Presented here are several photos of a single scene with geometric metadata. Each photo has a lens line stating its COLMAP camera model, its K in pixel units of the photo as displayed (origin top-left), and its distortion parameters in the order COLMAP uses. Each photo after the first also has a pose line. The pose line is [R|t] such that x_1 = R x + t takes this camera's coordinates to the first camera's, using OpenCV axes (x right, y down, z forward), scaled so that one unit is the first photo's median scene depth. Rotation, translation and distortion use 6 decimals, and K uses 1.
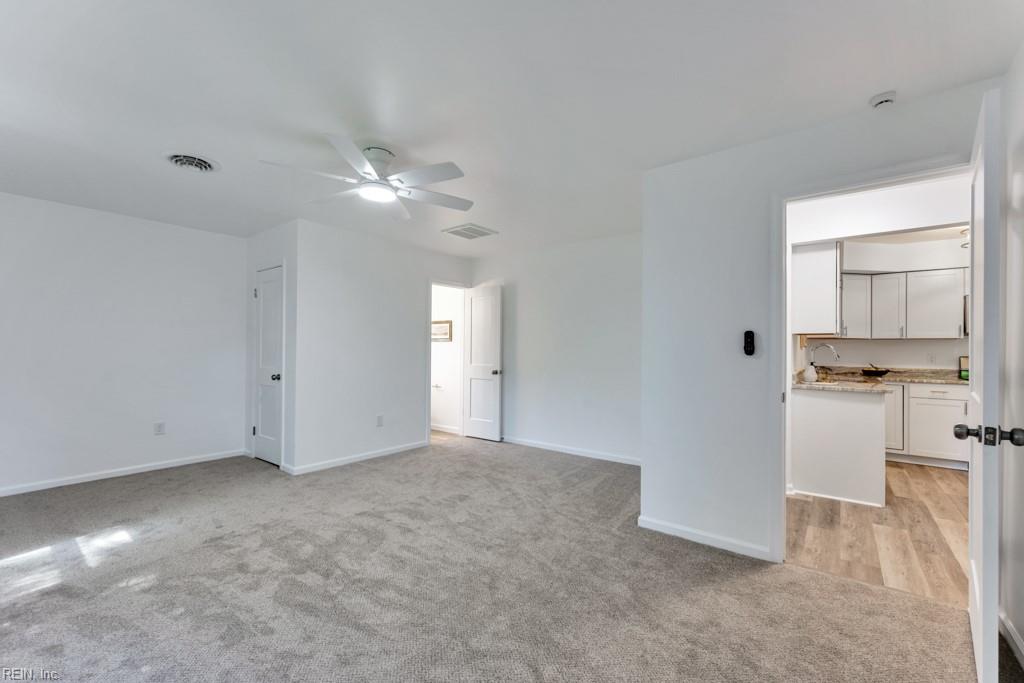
lens RADIAL K [[414.7, 0, 511.5], [0, 414.7, 346.0], [0, 0, 1]] dist [0.003365, -0.000941]
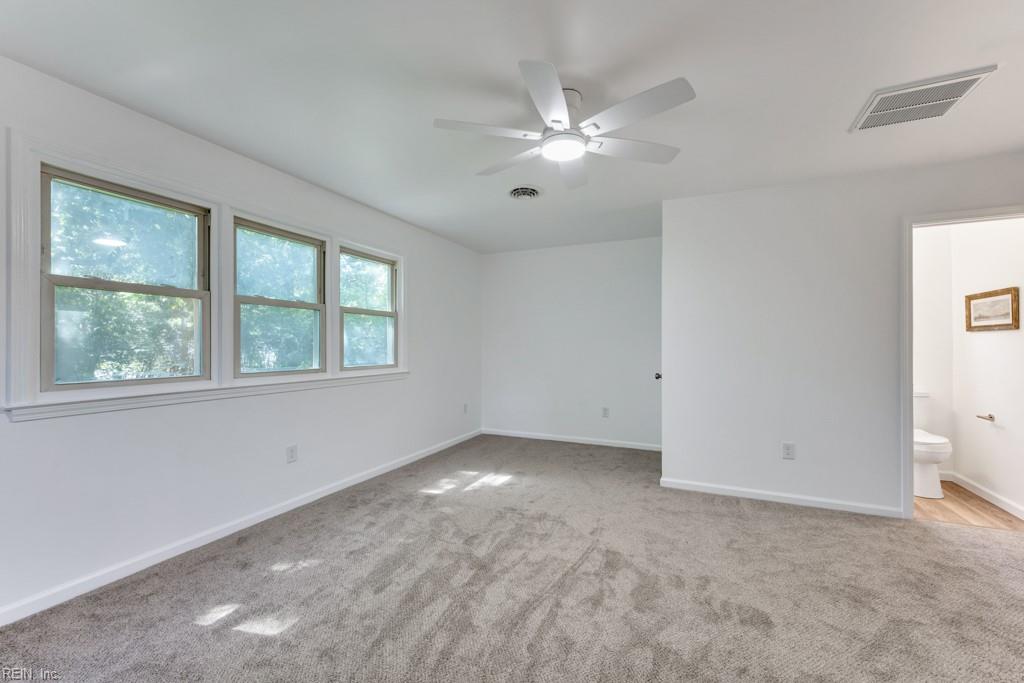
lens RADIAL K [[414.7, 0, 513.1], [0, 414.7, 342.1], [0, 0, 1]] dist [0.003365, -0.000941]
pose [[0.252998, -0.010379, -0.967411, 0.353129], [0.008028, 0.999931, -0.008629, 0.005416], [0.967434, -0.005583, 0.253063, 0.598118]]
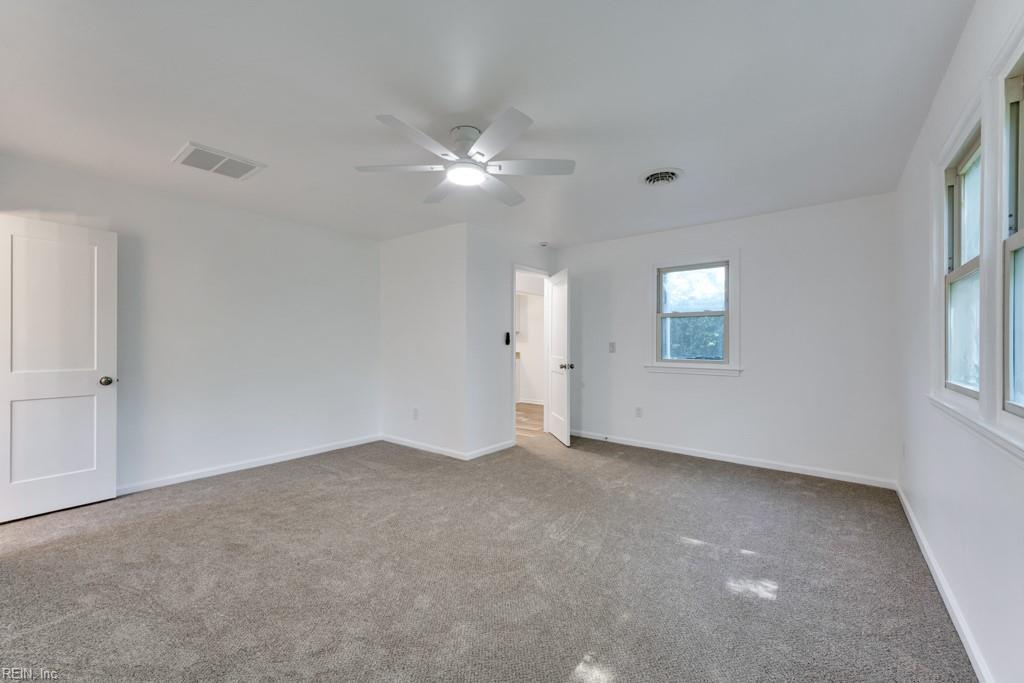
lens RADIAL K [[414.7, 0, 512.1], [0, 414.7, 343.1], [0, 0, 1]] dist [0.003365, -0.000941]
pose [[-0.013005, -0.004338, 0.999906, -1.069167], [-0.014047, 0.999893, 0.004155, 0.004410], [-0.999817, -0.013992, -0.013064, 0.782937]]
